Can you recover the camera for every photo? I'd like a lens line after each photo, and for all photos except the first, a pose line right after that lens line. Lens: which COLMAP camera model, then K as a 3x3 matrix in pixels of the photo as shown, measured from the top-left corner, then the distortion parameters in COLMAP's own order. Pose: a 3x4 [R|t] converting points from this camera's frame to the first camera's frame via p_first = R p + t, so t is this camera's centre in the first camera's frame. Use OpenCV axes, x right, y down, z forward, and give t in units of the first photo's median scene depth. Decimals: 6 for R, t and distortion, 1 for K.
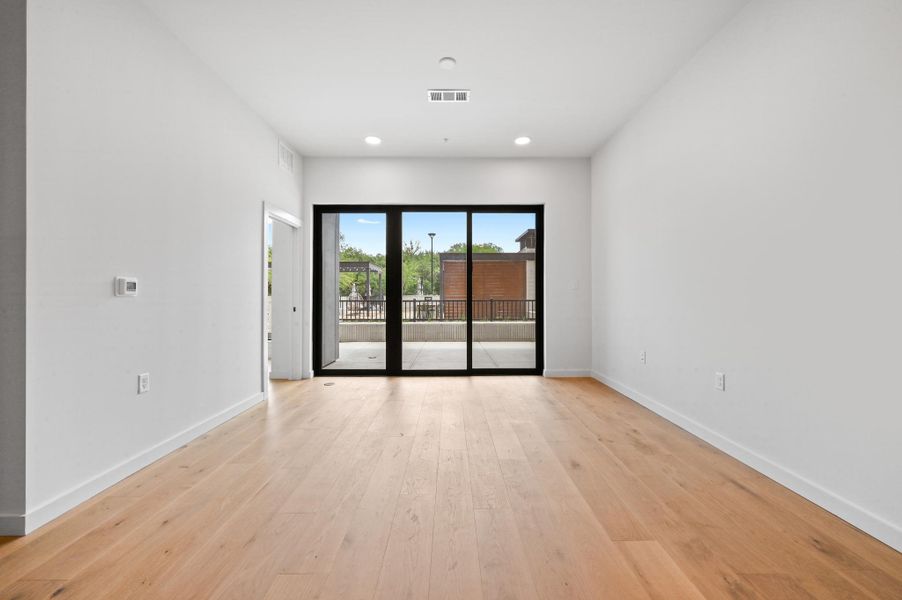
lens RADIAL K [[352.6, 0, 451.4], [0, 352.6, 292.2], [0, 0, 1]] dist [0.002090, 0.000345]
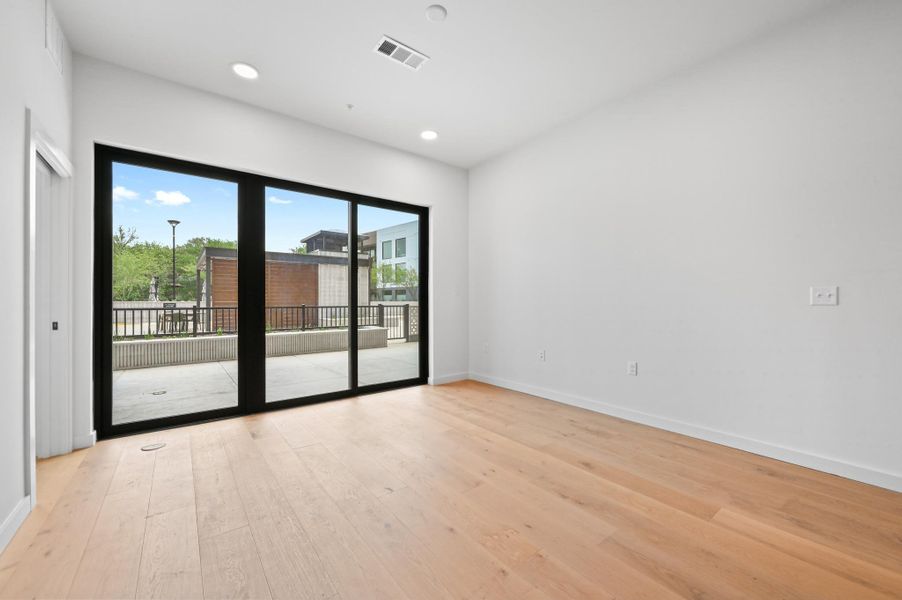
lens RADIAL K [[352.6, 0, 448.8], [0, 352.6, 301.0], [0, 0, 1]] dist [0.002090, 0.000345]
pose [[0.801134, 0.002148, 0.598481, -0.272932], [-0.006452, 0.999966, 0.005047, 0.003251], [-0.598450, -0.007905, 0.801121, 0.191111]]
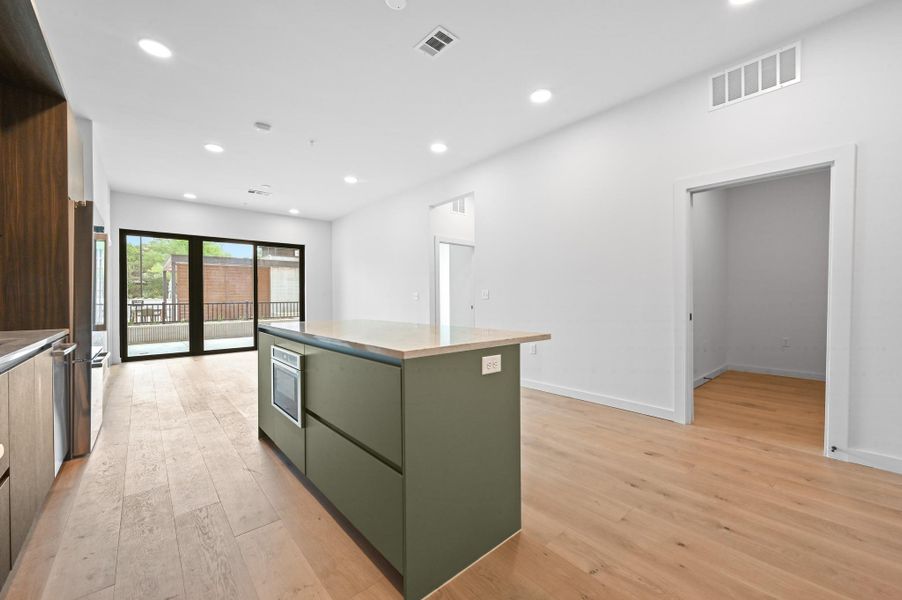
lens RADIAL K [[352.6, 0, 450.3], [0, 352.6, 298.8], [0, 0, 1]] dist [0.002090, 0.000345]
pose [[0.760396, -0.004119, 0.649447, -0.310337], [-0.003511, 0.999939, 0.010452, -0.011058], [-0.649450, -0.010228, 0.760335, -0.751156]]
